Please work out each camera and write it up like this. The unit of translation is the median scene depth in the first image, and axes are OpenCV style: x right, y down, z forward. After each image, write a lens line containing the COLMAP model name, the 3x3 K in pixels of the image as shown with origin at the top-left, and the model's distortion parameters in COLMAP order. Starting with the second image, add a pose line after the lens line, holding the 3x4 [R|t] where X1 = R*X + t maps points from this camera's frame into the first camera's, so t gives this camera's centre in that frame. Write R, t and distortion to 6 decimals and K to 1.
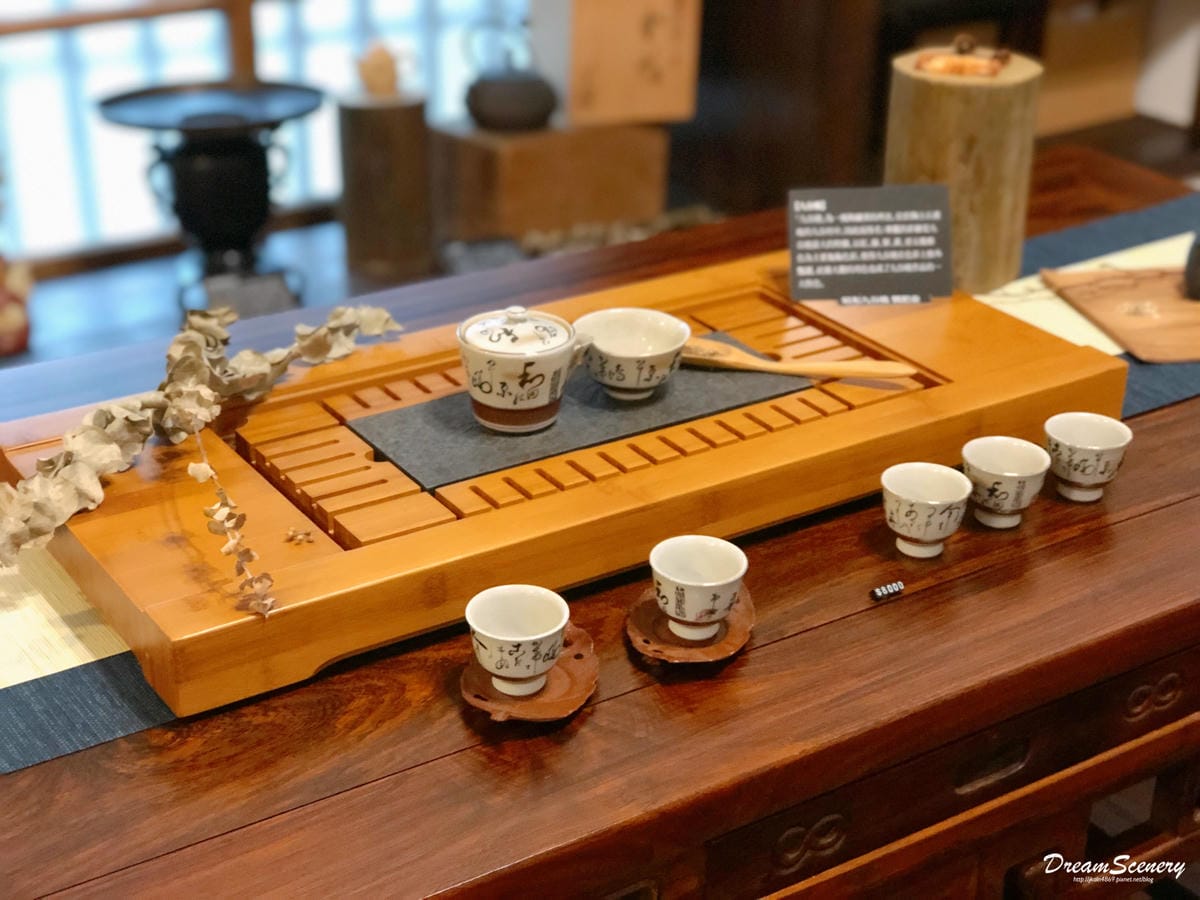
lens RADIAL K [[1880.5, 0, 599.3], [0, 1880.5, 451.5], [0, 0, 1]] dist [0.028802, 0.000000]
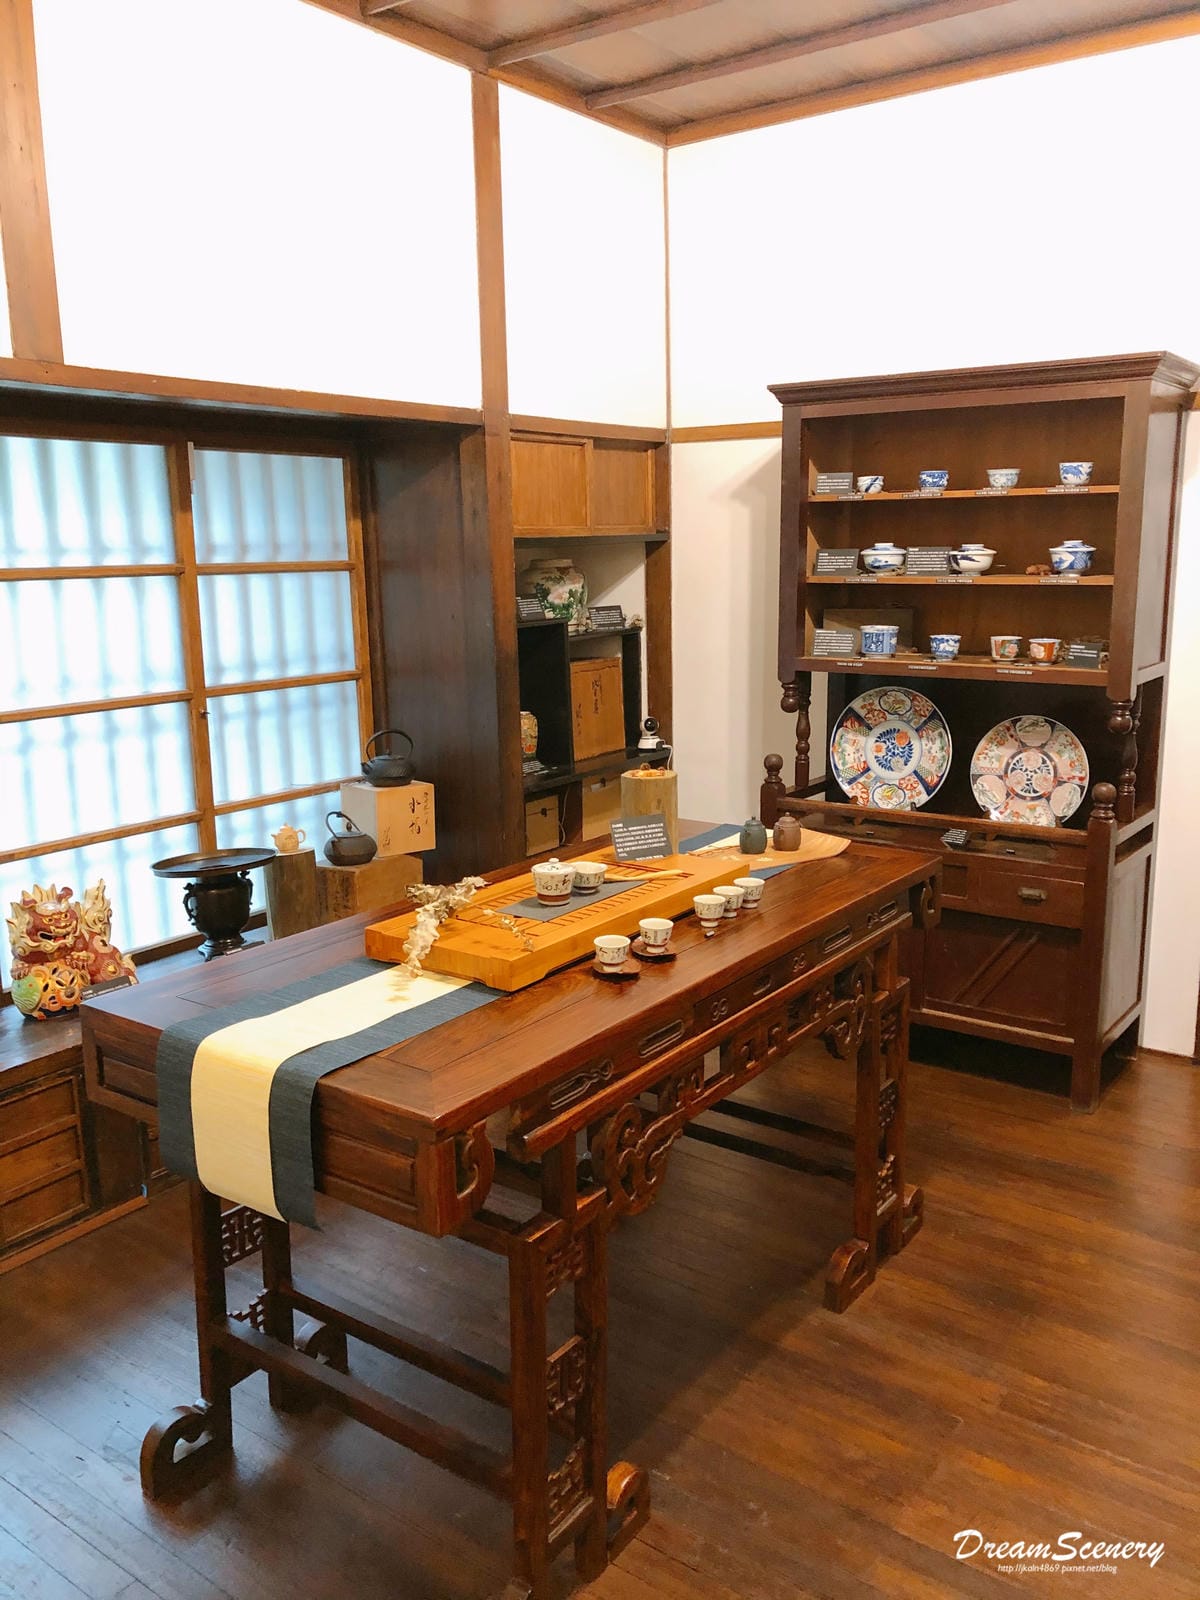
lens RADIAL K [[1279.5, 0, 592.7], [0, 1279.5, 795.5], [0, 0, 1]] dist [0.018840, -0.001494]
pose [[0.934215, -0.102360, 0.341710, -0.583772], [0.190102, 0.953440, -0.234123, 0.265510], [-0.301835, 0.283681, 0.910176, -0.670874]]
